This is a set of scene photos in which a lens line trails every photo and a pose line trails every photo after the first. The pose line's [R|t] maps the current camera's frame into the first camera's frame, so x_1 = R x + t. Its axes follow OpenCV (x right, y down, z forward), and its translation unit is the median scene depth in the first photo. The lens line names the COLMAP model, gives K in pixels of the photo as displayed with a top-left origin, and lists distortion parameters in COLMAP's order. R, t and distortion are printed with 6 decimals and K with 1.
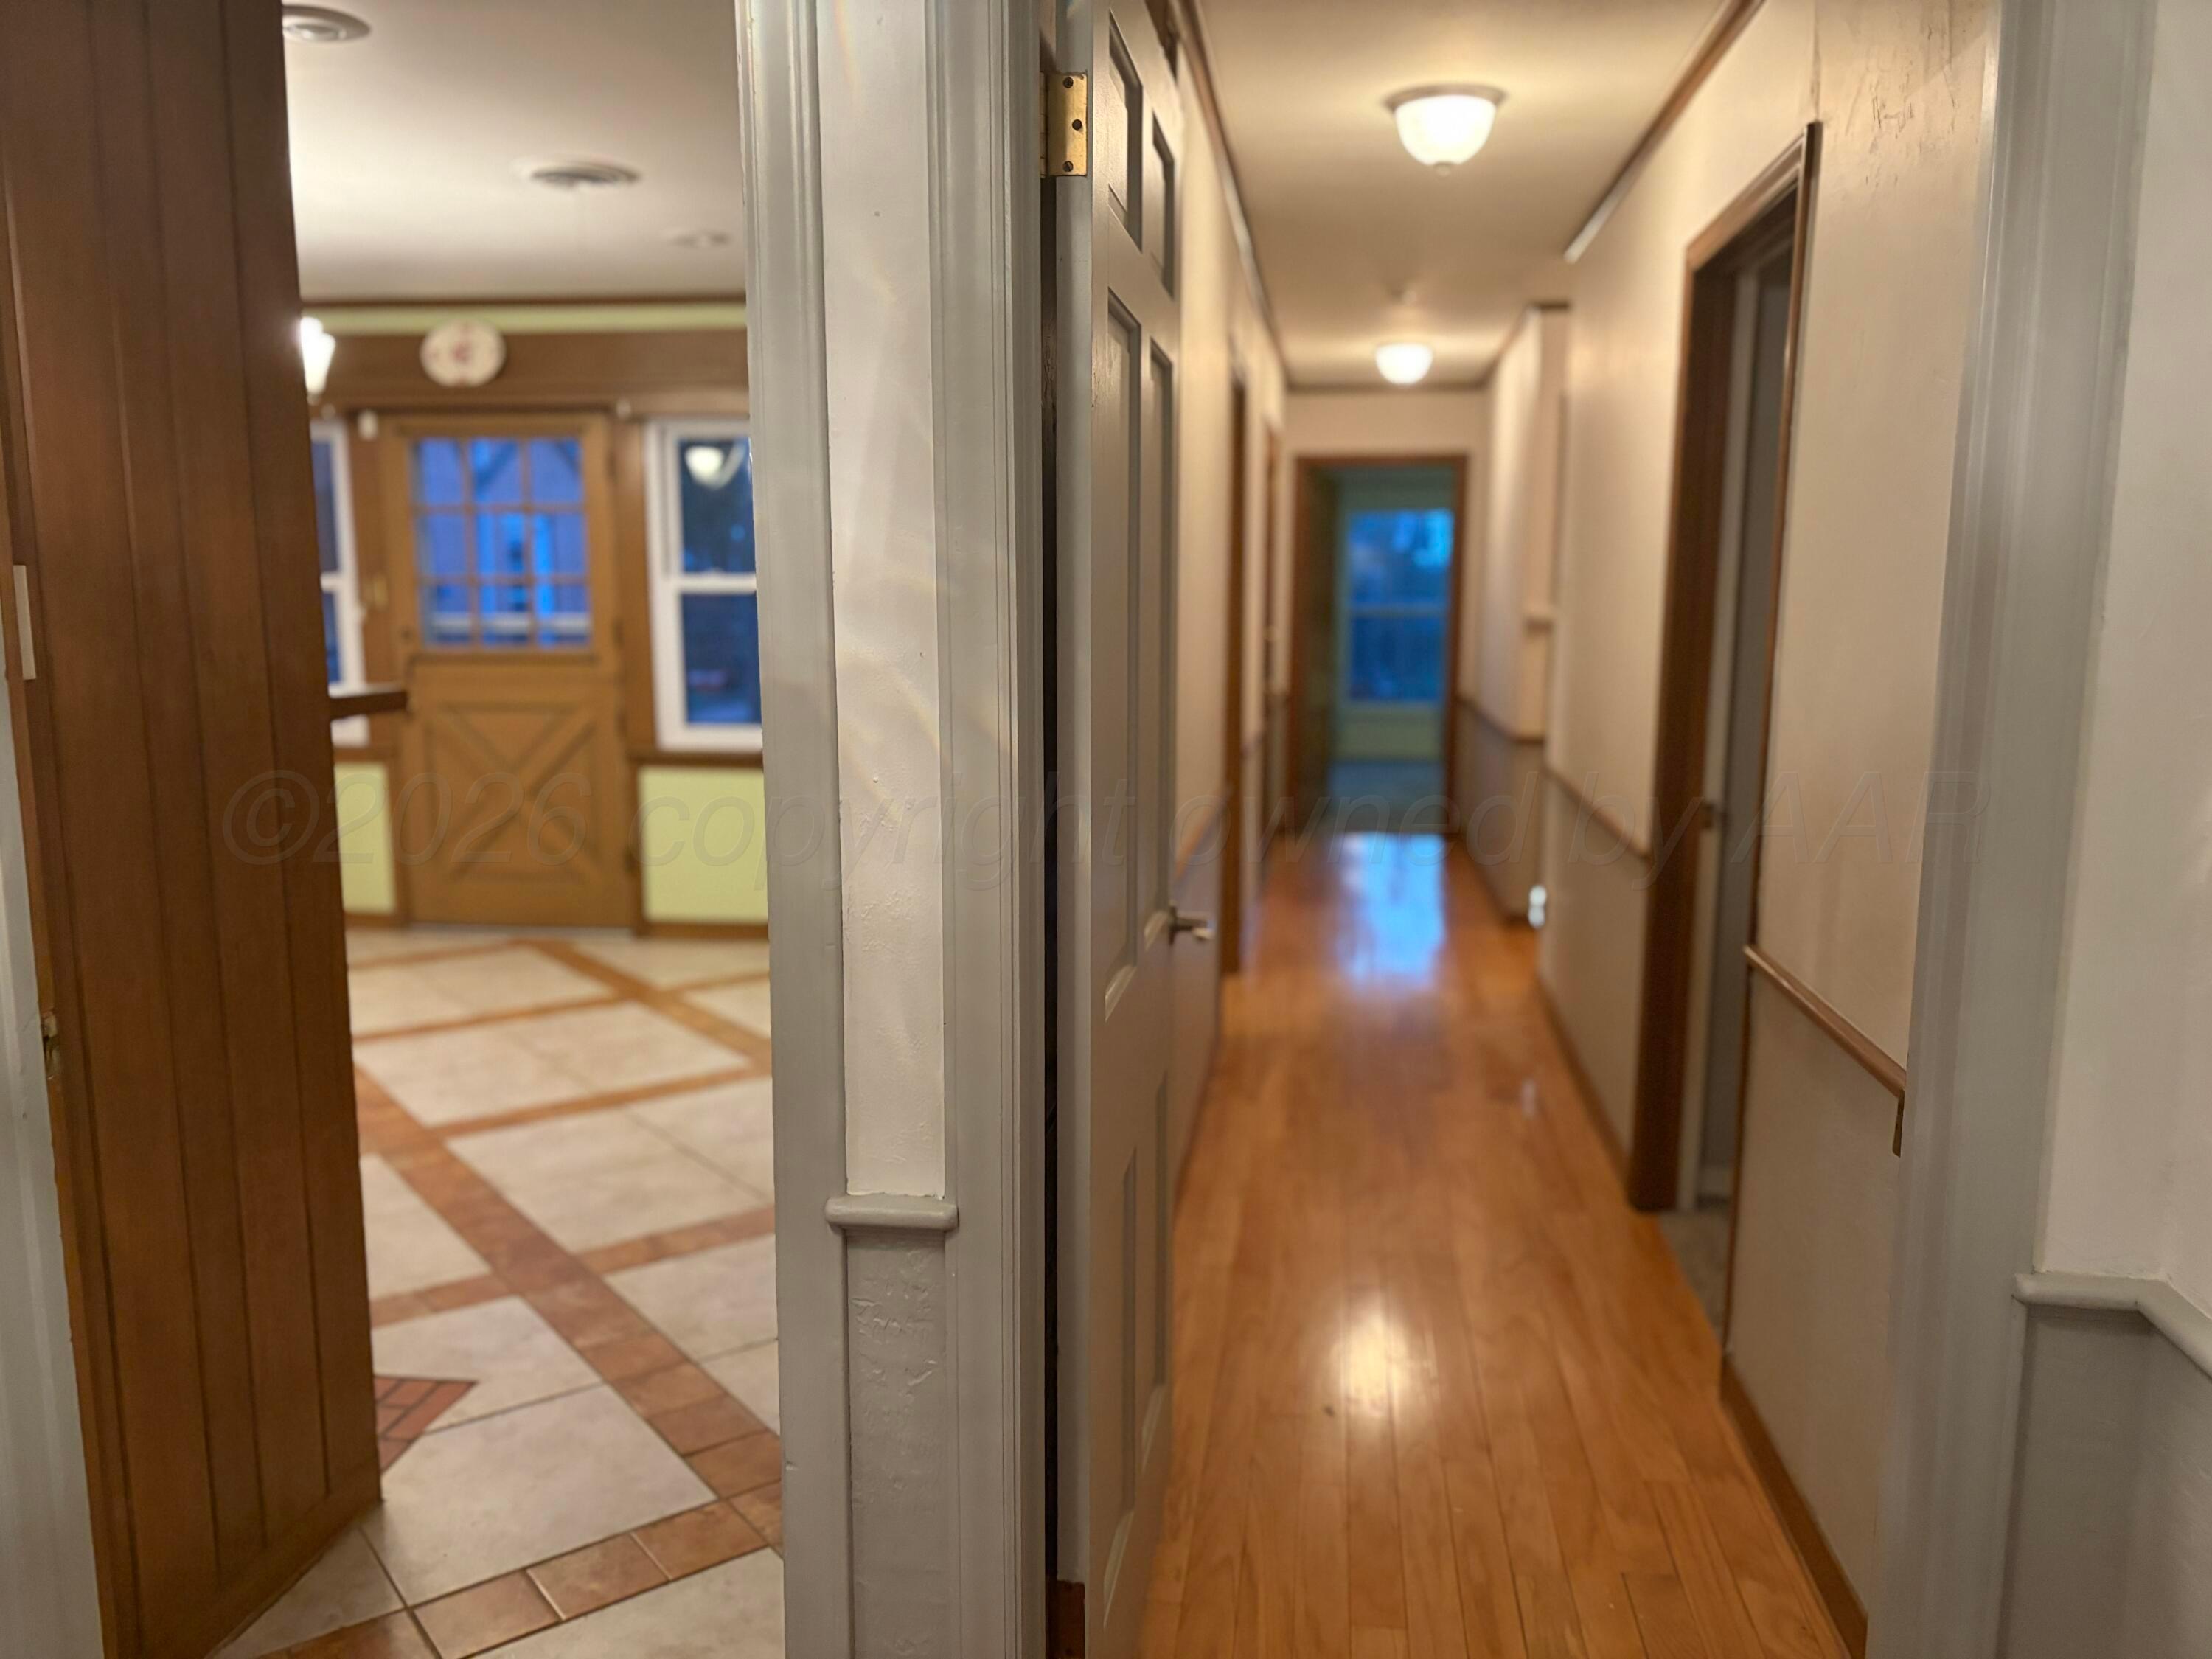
lens RADIAL K [[1663.8, 0, 1124.0], [0, 1663.8, 833.0], [0, 0, 1]] dist [0.023118, -0.060542]
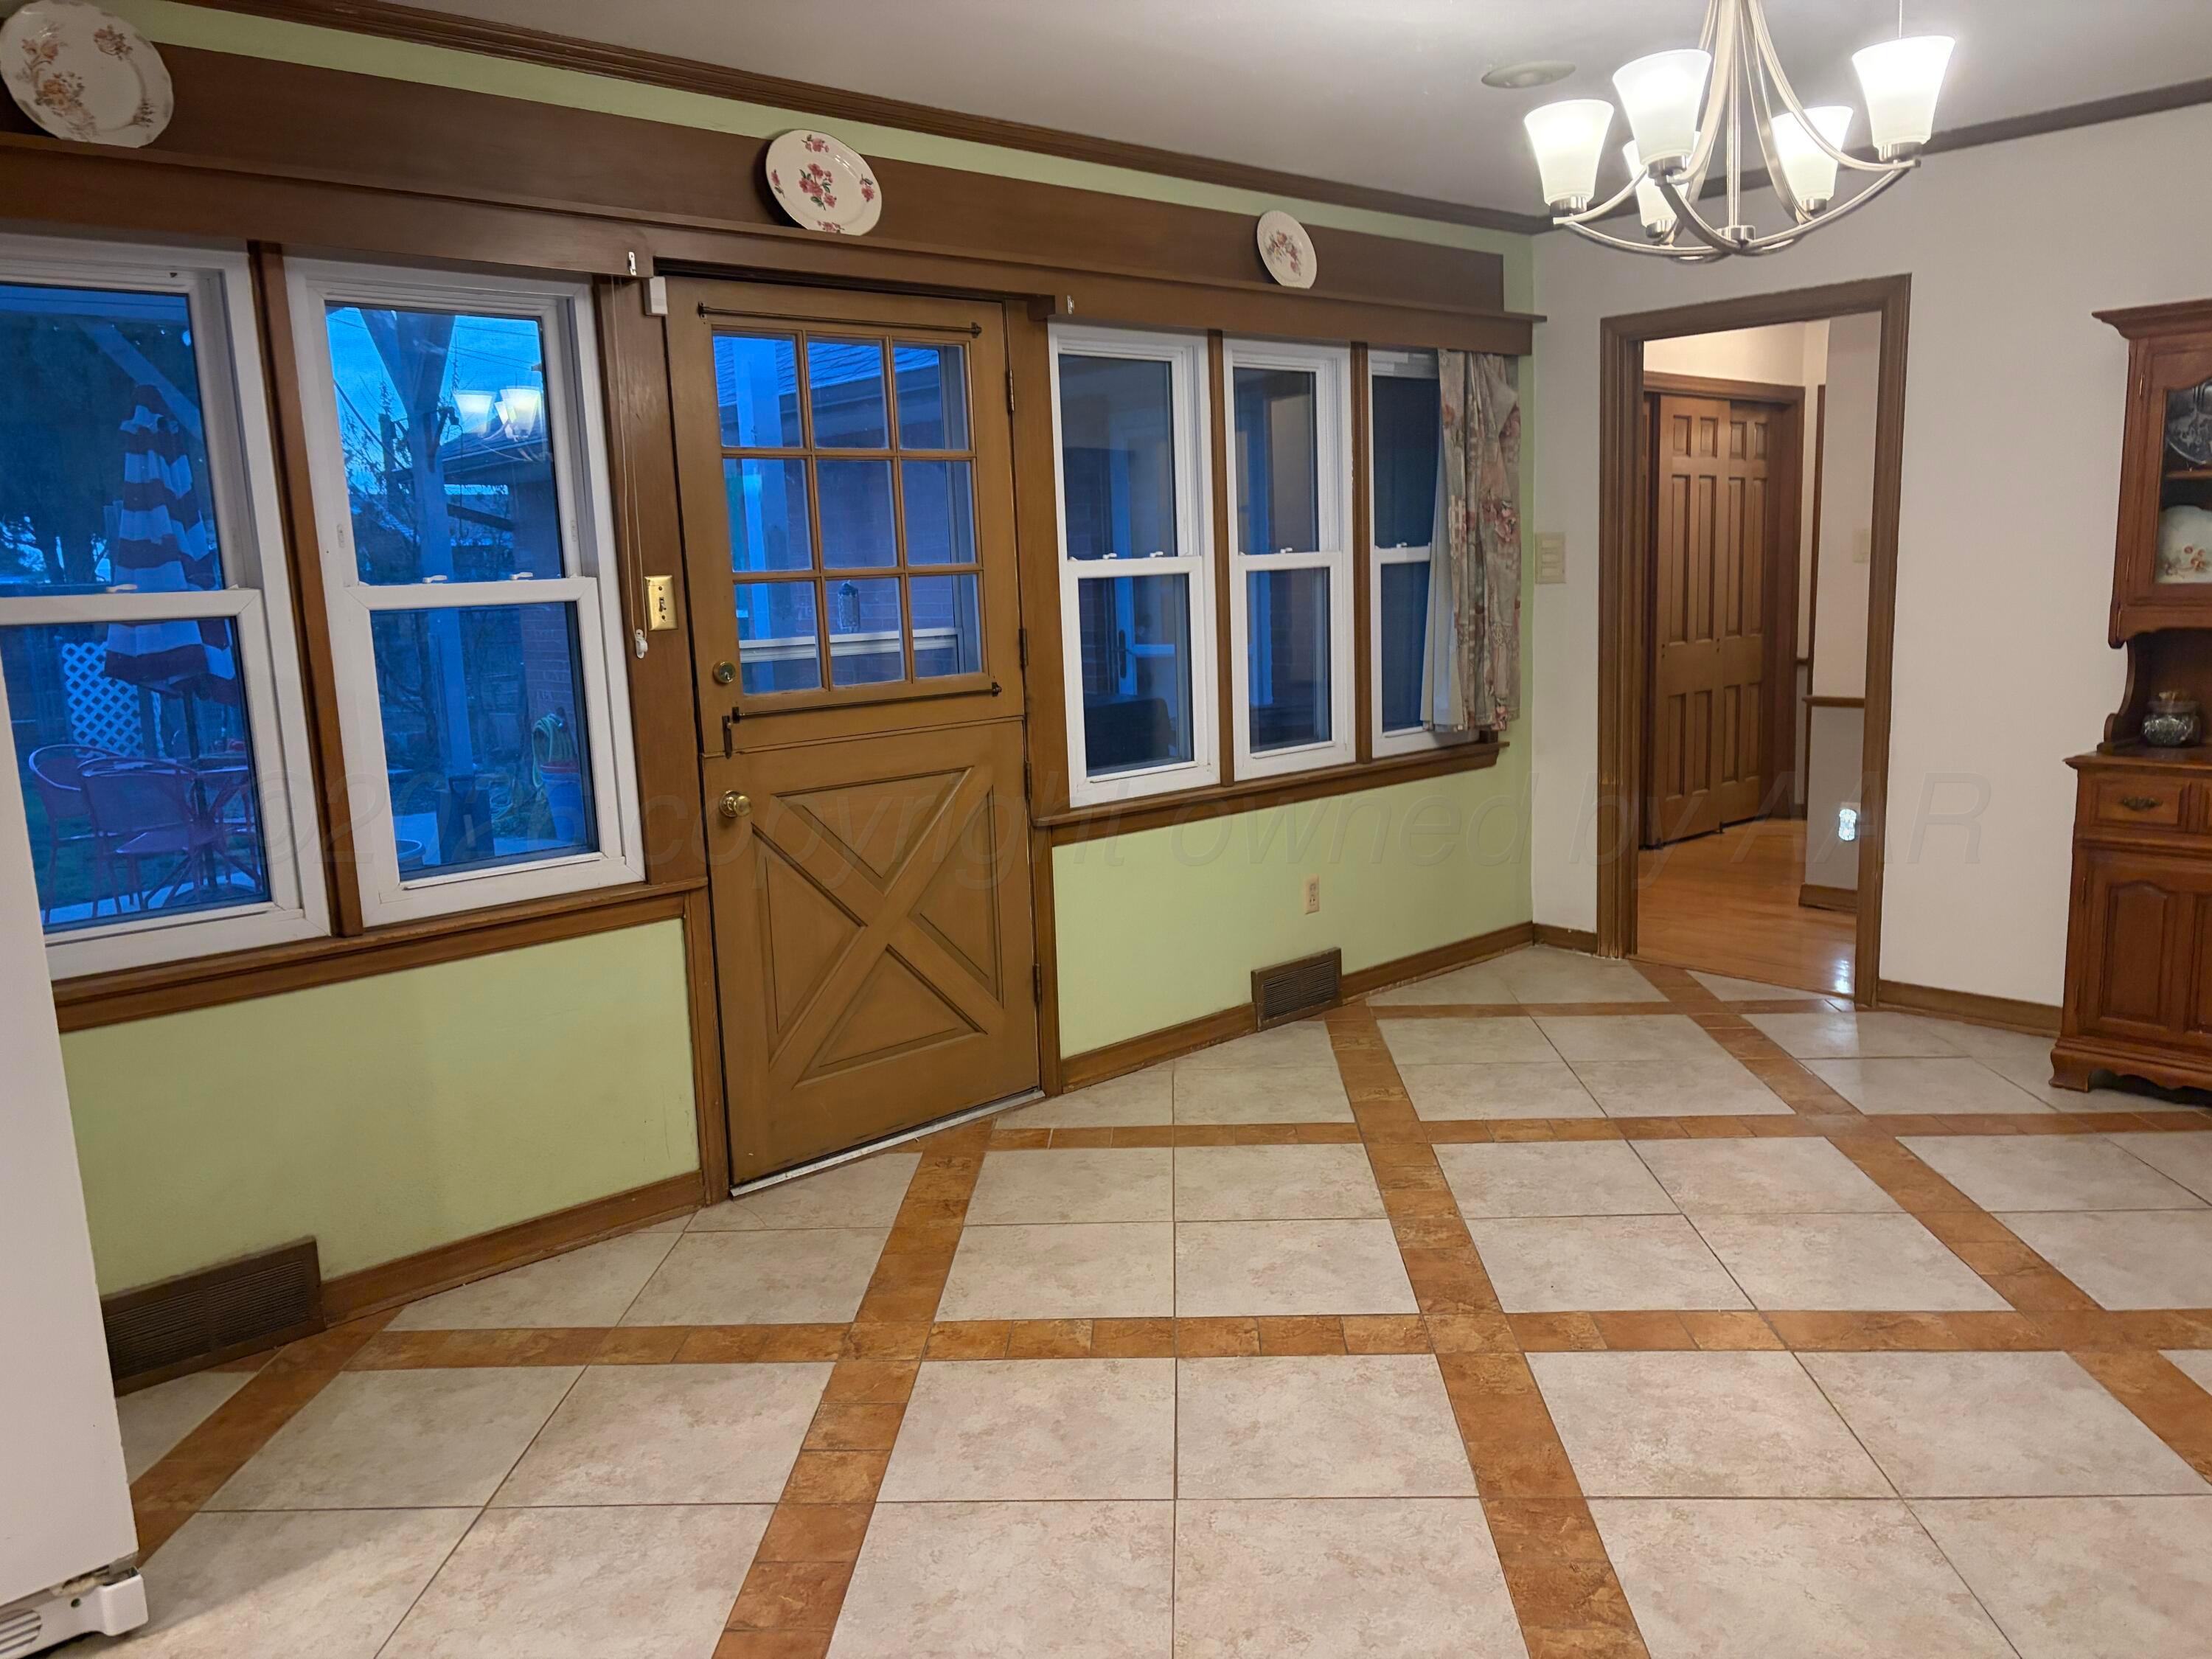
lens RADIAL K [[1663.8, 0, 1096.4], [0, 1663.8, 770.6], [0, 0, 1]] dist [0.304537, -0.574130]
pose [[0.646104, -0.129334, 0.752212, -0.798258], [0.161851, 0.986342, 0.030569, -0.086044], [-0.745891, 0.101995, 0.658212, 0.542200]]
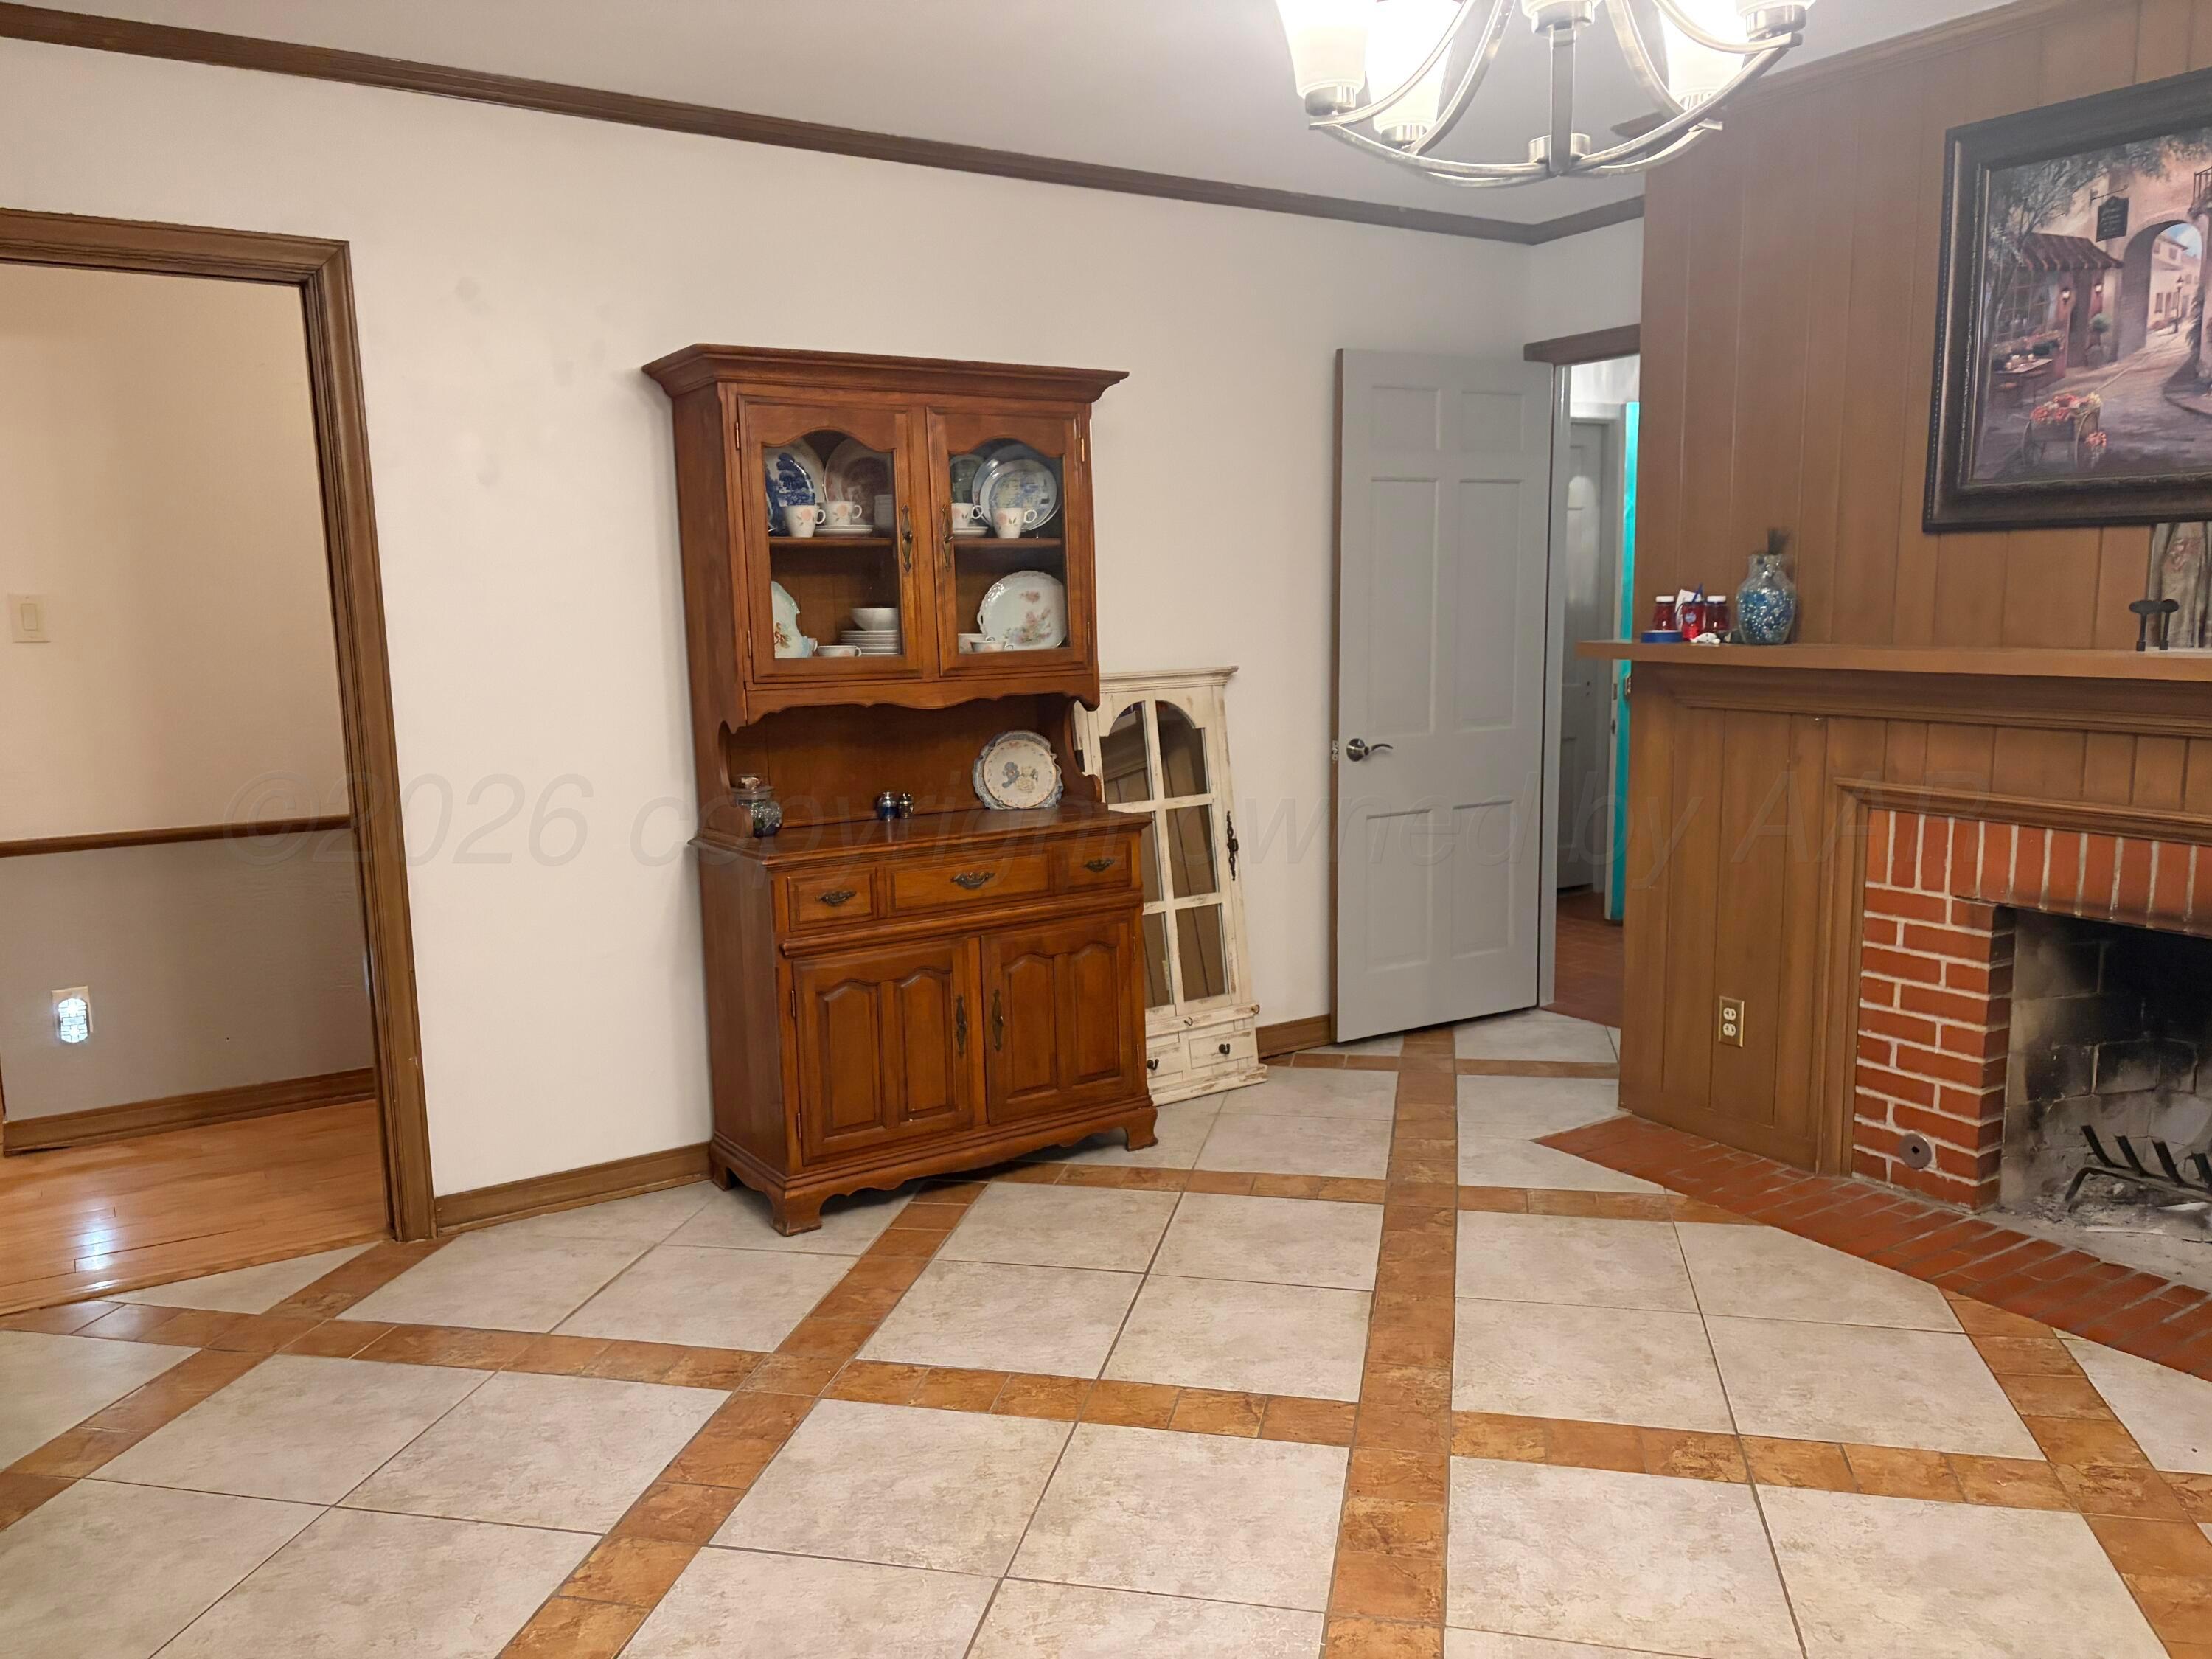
lens RADIAL K [[1663.8, 0, 1124.0], [0, 1663.8, 833.0], [0, 0, 1]] dist [0.023118, -0.060542]
pose [[-0.650218, -0.113368, 0.751242, -0.548684], [0.125446, 0.959212, 0.253328, -0.144186], [-0.749320, 0.258958, -0.609475, 0.946129]]
